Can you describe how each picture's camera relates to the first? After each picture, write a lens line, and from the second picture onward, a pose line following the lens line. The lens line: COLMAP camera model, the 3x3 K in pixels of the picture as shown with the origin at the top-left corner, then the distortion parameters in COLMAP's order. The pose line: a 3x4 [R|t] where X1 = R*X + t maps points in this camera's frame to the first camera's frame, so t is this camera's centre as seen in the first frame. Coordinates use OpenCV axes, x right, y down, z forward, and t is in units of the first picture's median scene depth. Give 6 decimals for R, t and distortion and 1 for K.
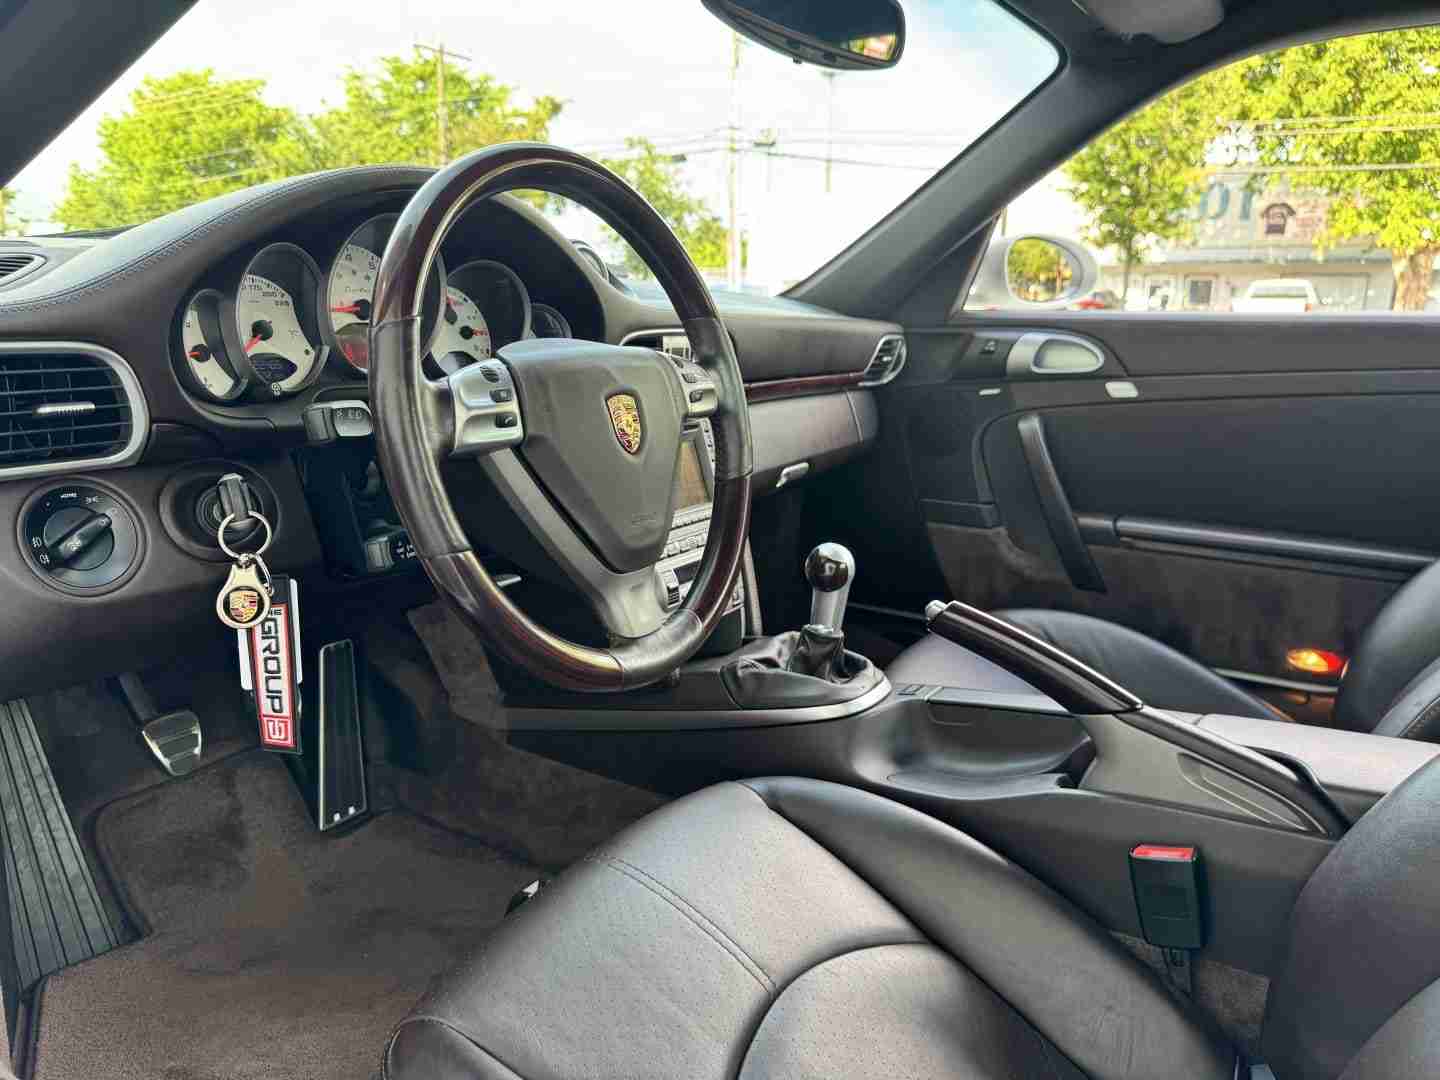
lens RADIAL K [[1014.5, 0, 701.0], [0, 1014.5, 551.3], [0, 0, 1]] dist [0.063507, -0.097225]
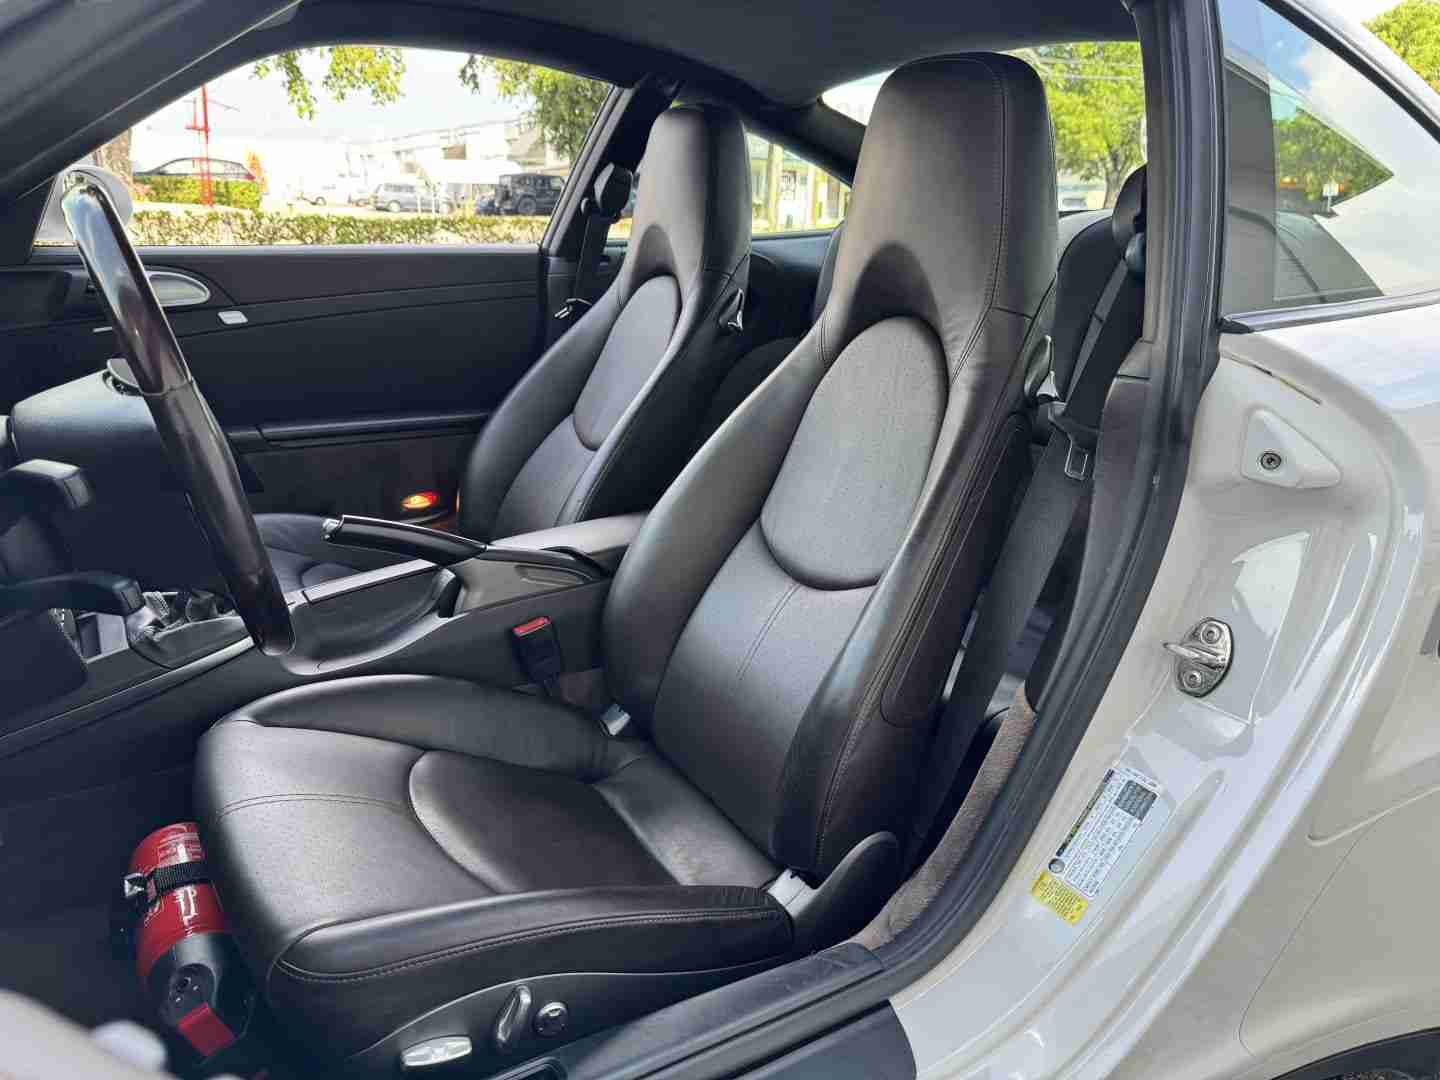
lens RADIAL K [[1014.5, 0, 701.0], [0, 1014.5, 551.3], [0, 0, 1]] dist [0.063507, -0.097225]
pose [[0.449072, -0.293424, 0.843941, -0.472649], [0.180866, 0.954837, 0.235740, -0.095090], [-0.874998, 0.046776, 0.481861, -0.016083]]
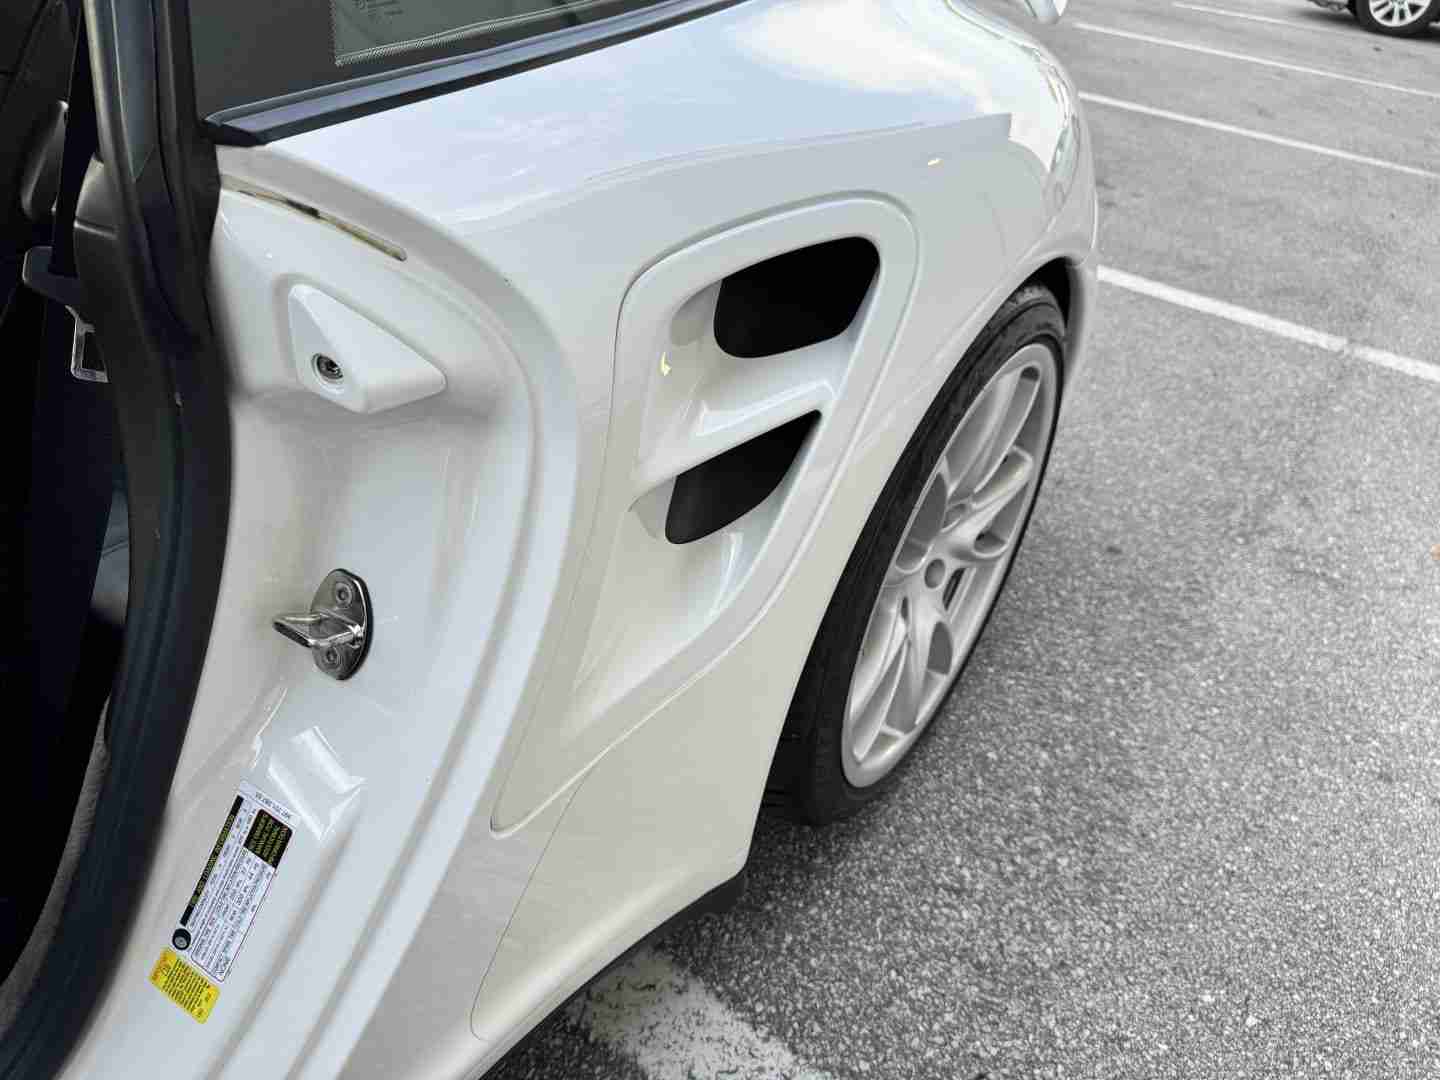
lens RADIAL K [[969.8, 0, 720.0], [0, 969.8, 540.0], [0, 0, 1]] dist [-0.024877, 0.002409]
pose [[0.002971, -0.594642, 0.803985, -0.088986], [0.111815, 0.799145, 0.590648, -0.084247], [-0.993725, 0.088142, 0.068864, -0.195898]]
